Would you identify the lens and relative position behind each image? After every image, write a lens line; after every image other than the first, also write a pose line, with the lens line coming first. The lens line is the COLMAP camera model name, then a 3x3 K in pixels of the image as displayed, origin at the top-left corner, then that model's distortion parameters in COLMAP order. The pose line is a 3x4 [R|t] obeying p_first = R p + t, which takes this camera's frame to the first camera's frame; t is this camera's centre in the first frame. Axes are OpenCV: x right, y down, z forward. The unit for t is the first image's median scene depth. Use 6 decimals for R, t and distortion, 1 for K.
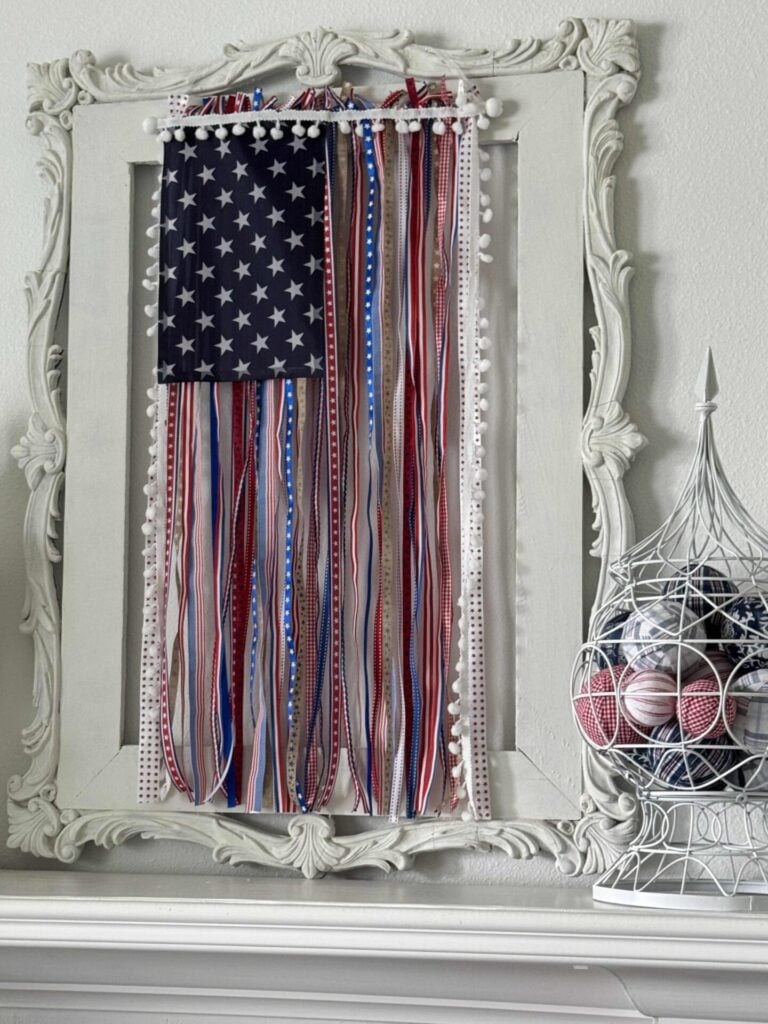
lens RADIAL K [[1960.8, 0, 388.8], [0, 1960.8, 524.3], [0, 0, 1]] dist [0.147762, 0.198358]
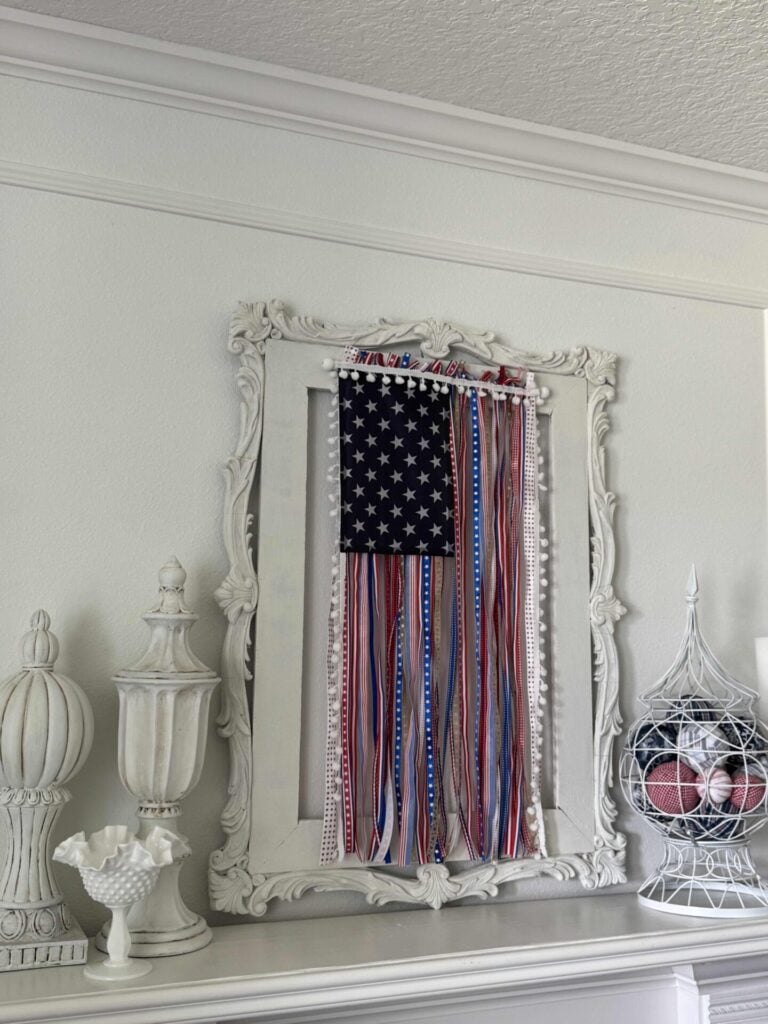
lens RADIAL K [[1112.6, 0, 384.0], [0, 1112.6, 512.0], [0, 0, 1]] dist [0.230138, -0.562401]
pose [[0.791961, 0.075167, 0.605927, -0.577574], [-0.064265, 0.997143, -0.039702, -0.071185], [-0.607180, -0.007497, 0.794529, 0.360950]]
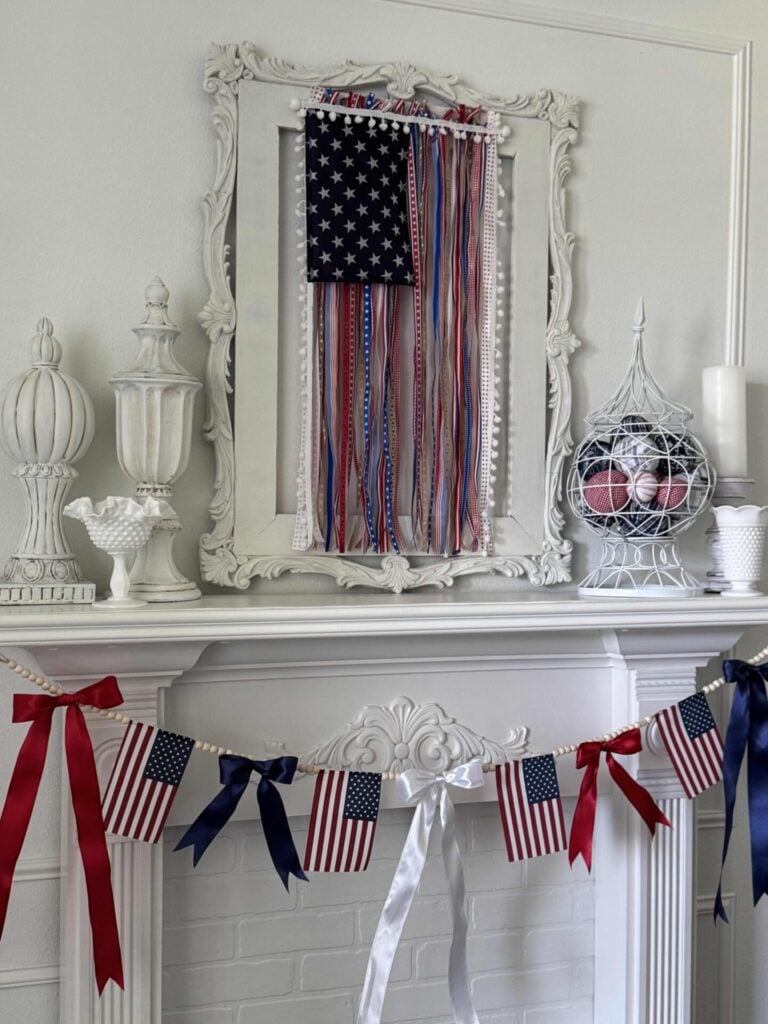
lens RADIAL K [[1226.9, 0, 378.3], [0, 1226.9, 512.1], [0, 0, 1]] dist [0.204879, -0.397093]
pose [[0.825413, 0.000053, 0.564529, -0.625773], [-0.059947, 0.994354, 0.087556, 0.020816], [-0.561337, -0.106112, 0.820756, 0.158527]]
